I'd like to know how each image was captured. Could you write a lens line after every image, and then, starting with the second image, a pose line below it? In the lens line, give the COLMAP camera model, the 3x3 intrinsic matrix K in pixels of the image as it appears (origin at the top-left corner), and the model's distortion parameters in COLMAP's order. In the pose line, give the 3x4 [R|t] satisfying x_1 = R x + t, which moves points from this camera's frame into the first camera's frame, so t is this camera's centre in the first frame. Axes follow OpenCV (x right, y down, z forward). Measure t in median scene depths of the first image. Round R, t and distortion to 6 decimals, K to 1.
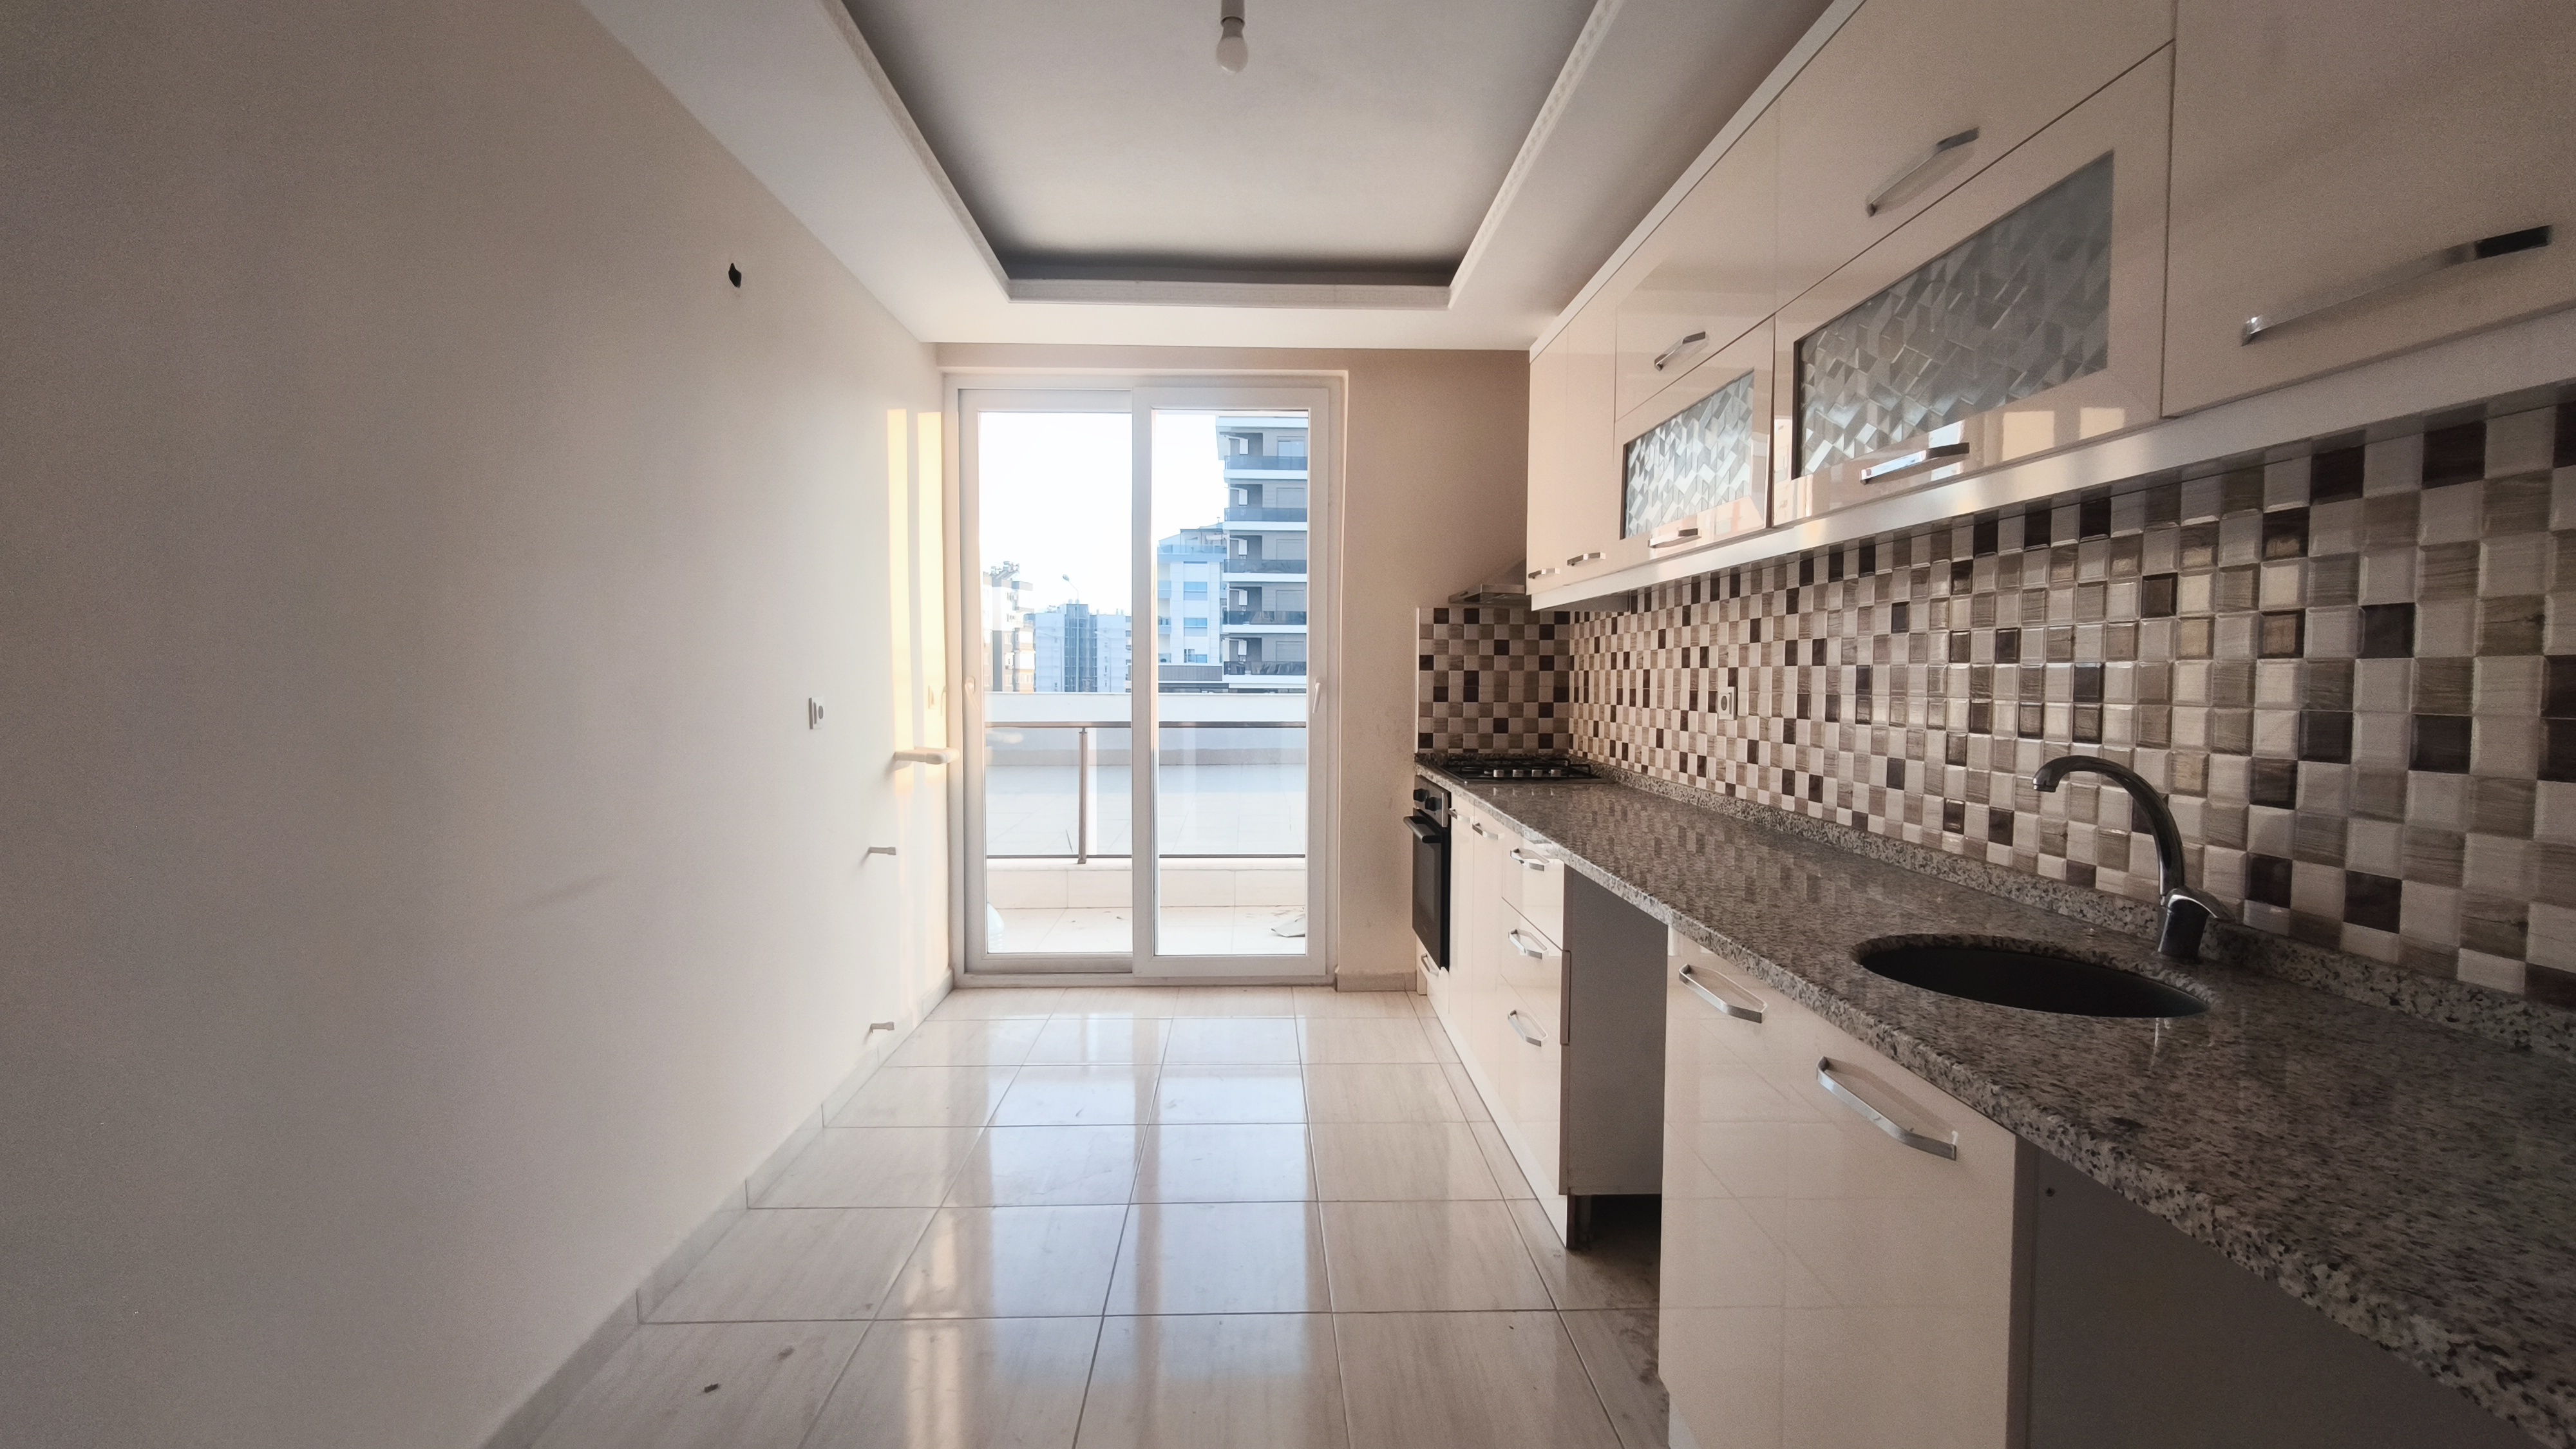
lens RADIAL K [[1073.8, 0, 1288.1], [0, 1073.8, 734.3], [0, 0, 1]] dist [-0.003343, -0.000165]
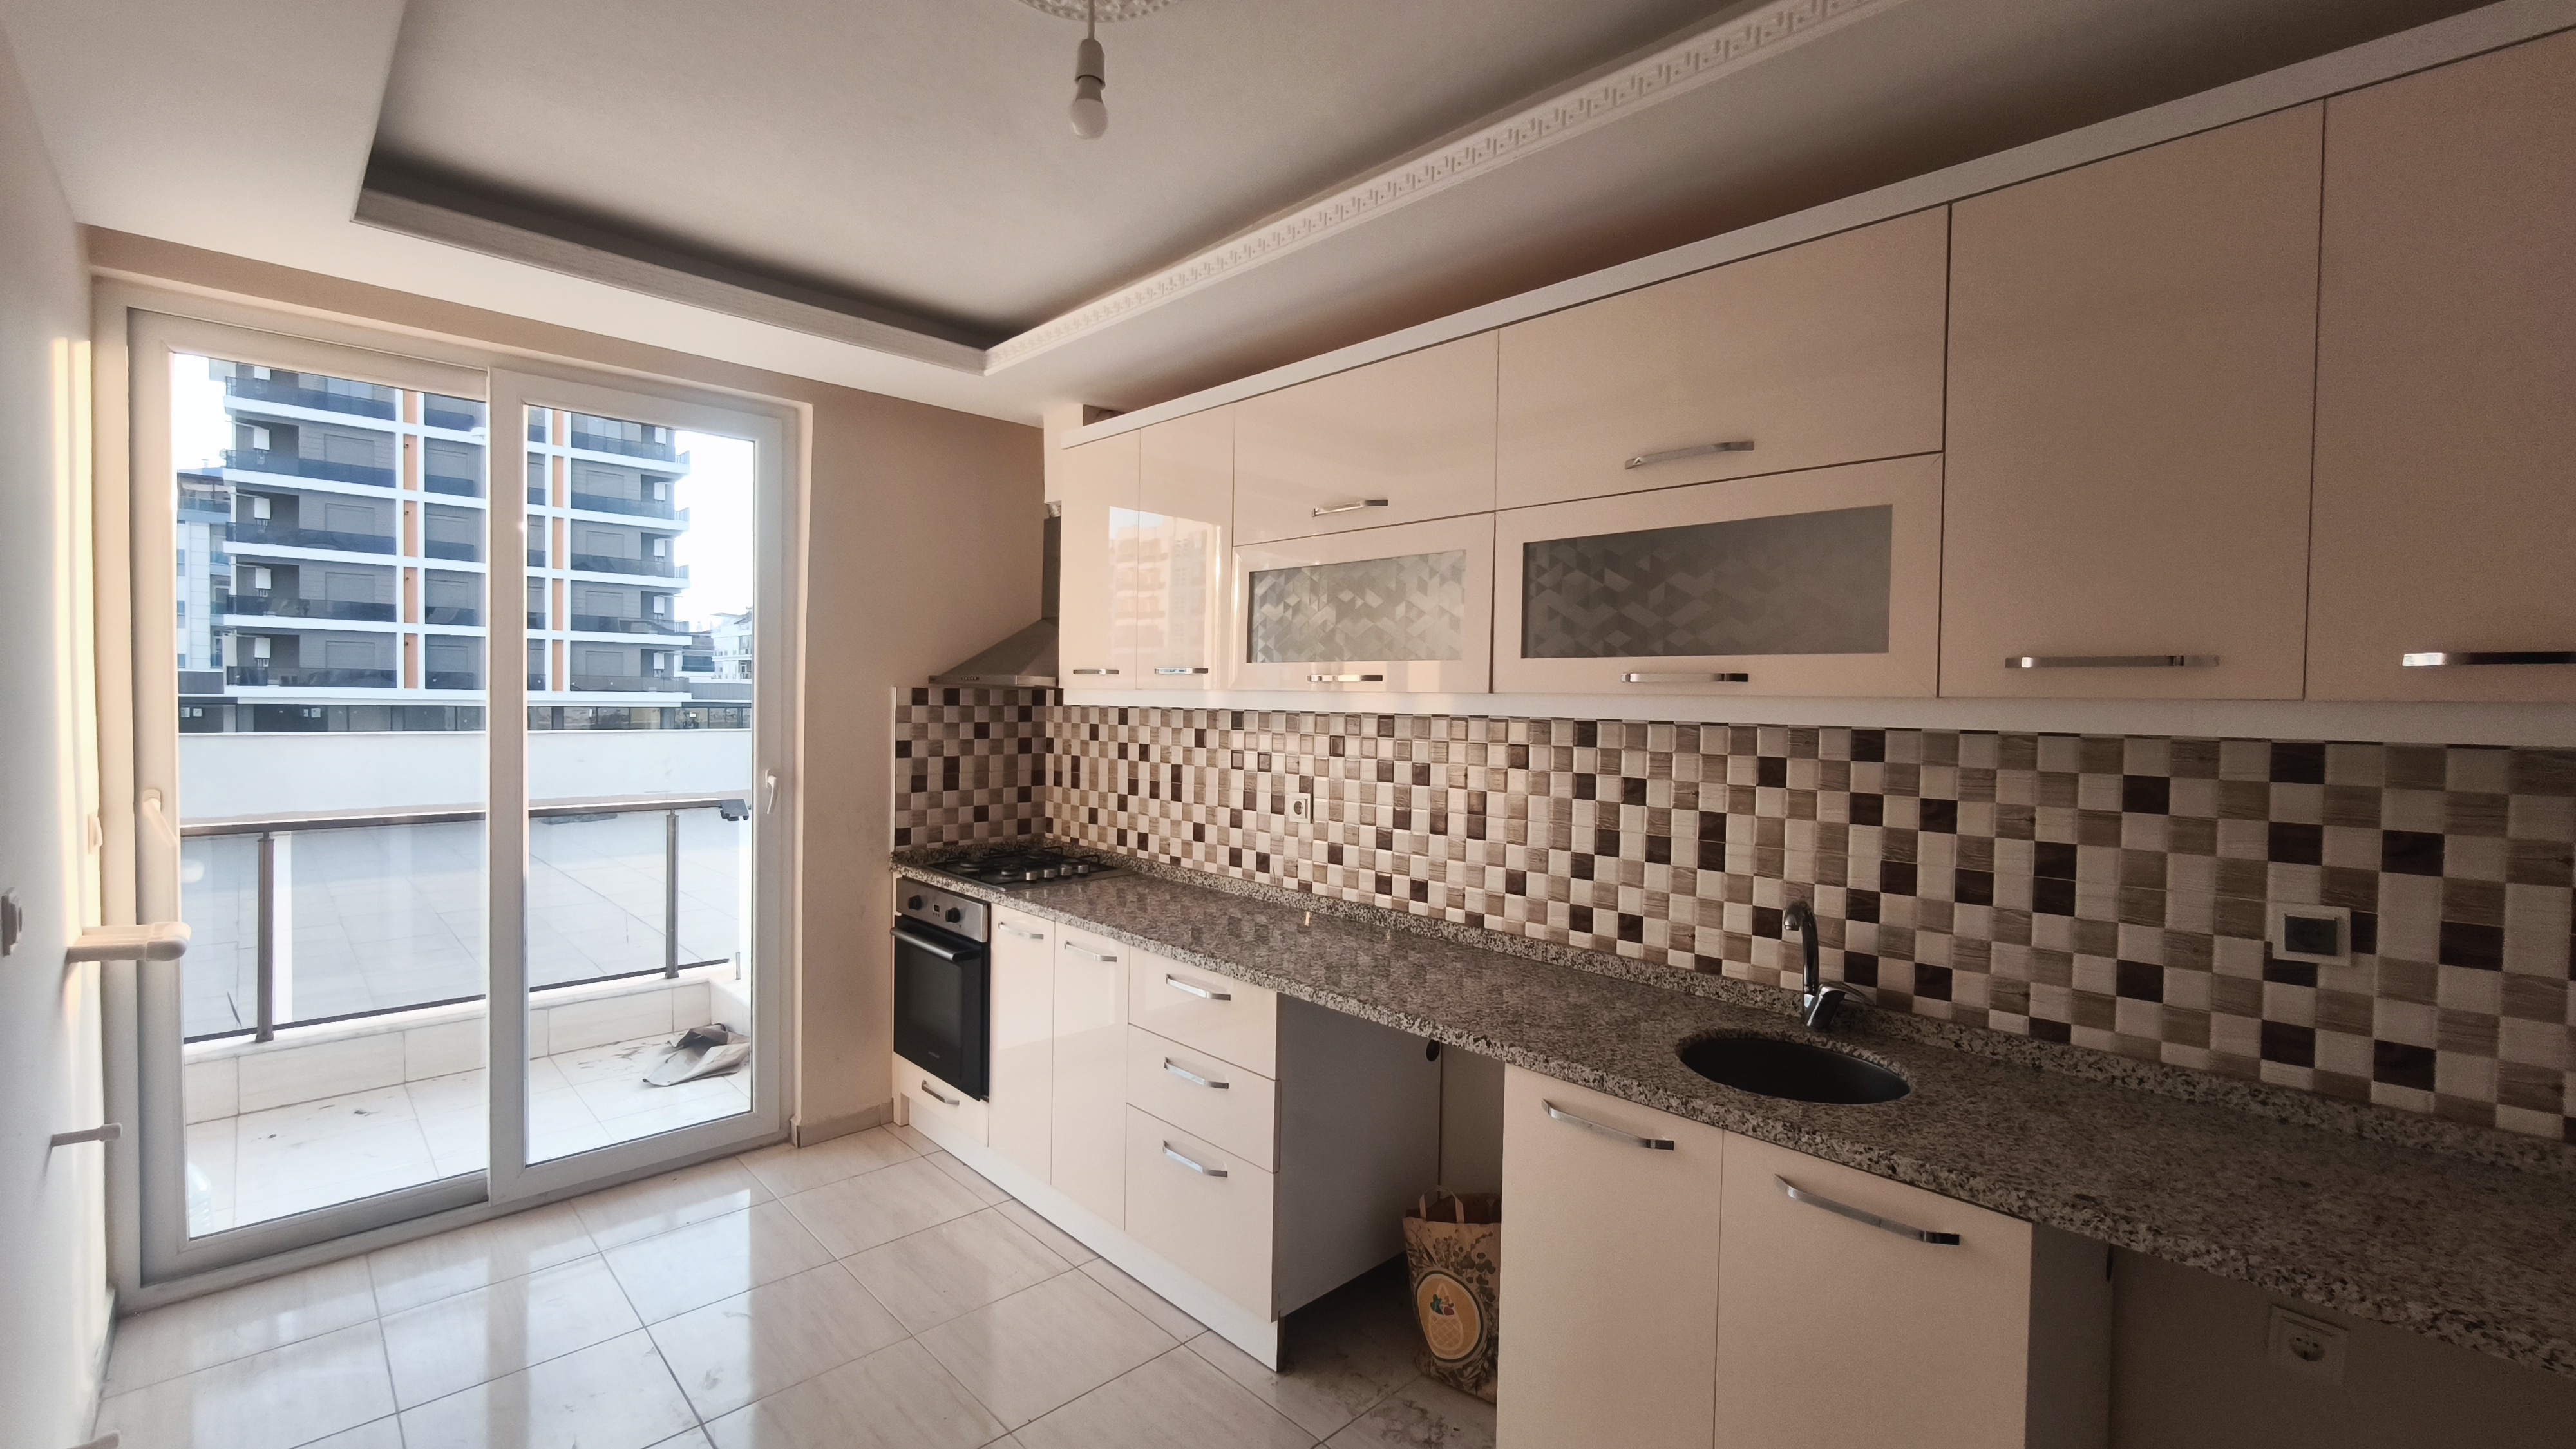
lens RADIAL K [[1073.8, 0, 1275.1], [0, 1073.8, 729.0], [0, 0, 1]] dist [-0.003343, -0.000165]
pose [[0.738845, -0.011785, 0.673772, -0.324553], [0.021669, 0.999746, -0.006274, -0.095450], [-0.673527, 0.019235, 0.738912, 0.186842]]
